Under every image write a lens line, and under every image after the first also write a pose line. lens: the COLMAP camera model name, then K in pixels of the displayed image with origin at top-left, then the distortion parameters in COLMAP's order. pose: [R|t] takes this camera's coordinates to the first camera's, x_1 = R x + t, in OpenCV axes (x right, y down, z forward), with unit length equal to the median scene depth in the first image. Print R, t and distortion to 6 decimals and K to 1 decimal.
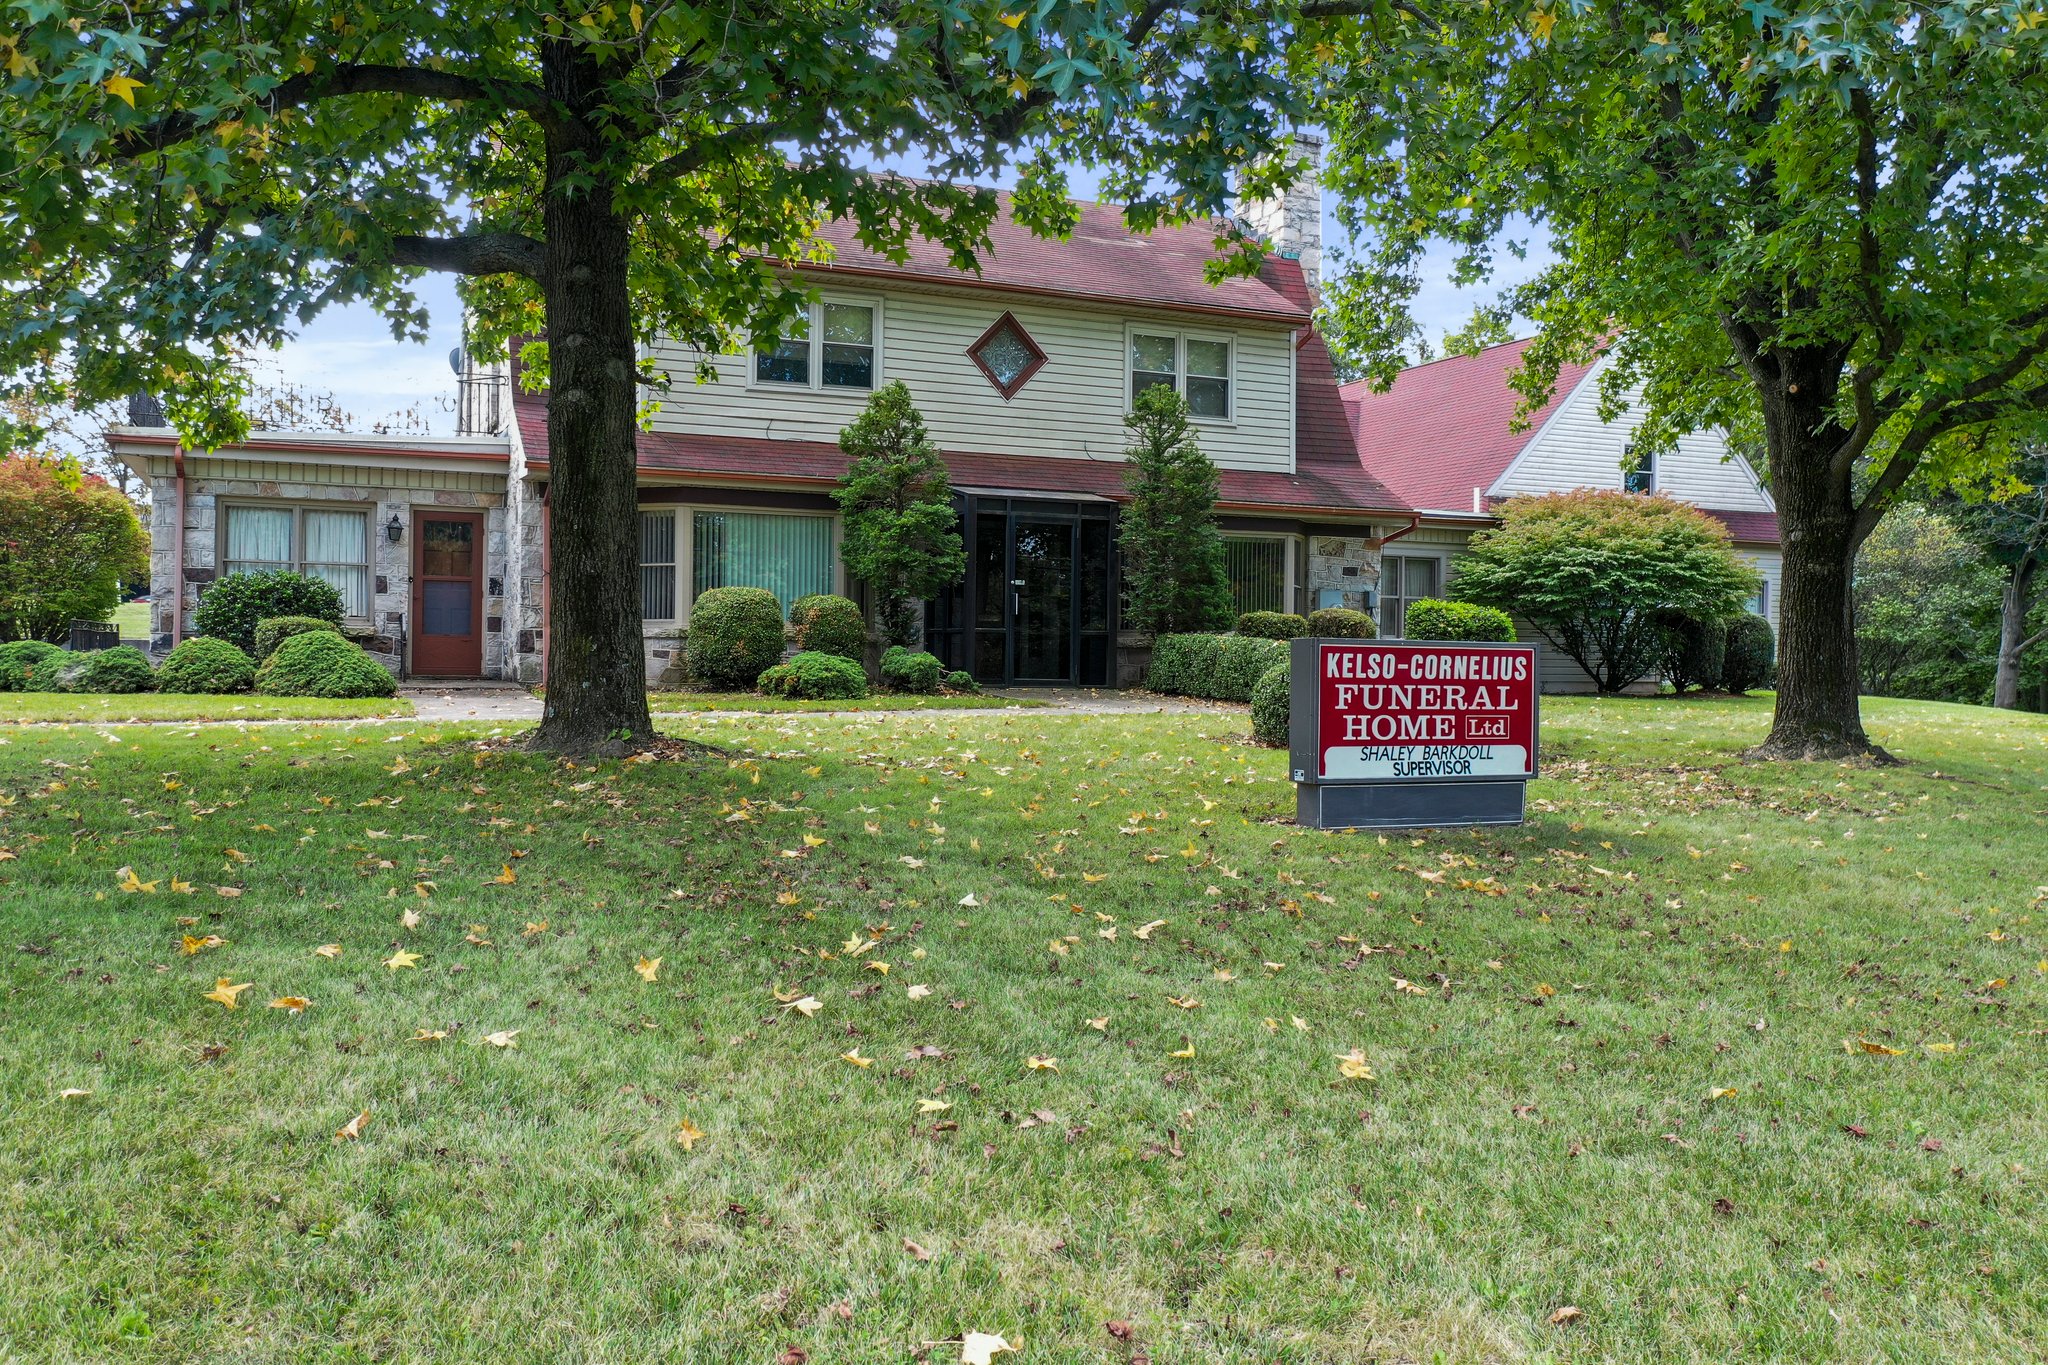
lens RADIAL K [[1674.0, 0, 1011.5], [0, 1674.0, 640.9], [0, 0, 1]] dist [-0.006848, 0.002325]
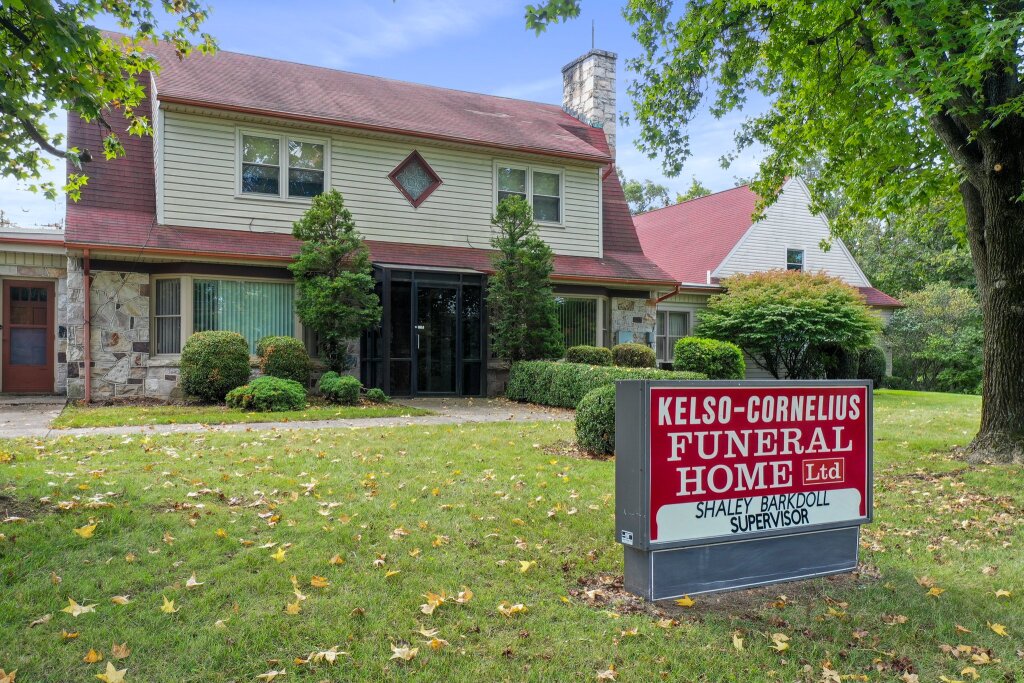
lens RADIAL K [[837.0, 0, 512.2], [0, 837.0, 342.7], [0, 0, 1]] dist [-0.006848, 0.002325]
pose [[0.997878, -0.006298, 0.064799, 0.038975], [0.007603, 0.999773, -0.019915, -0.005793], [-0.064658, 0.020366, 0.997700, 0.260714]]
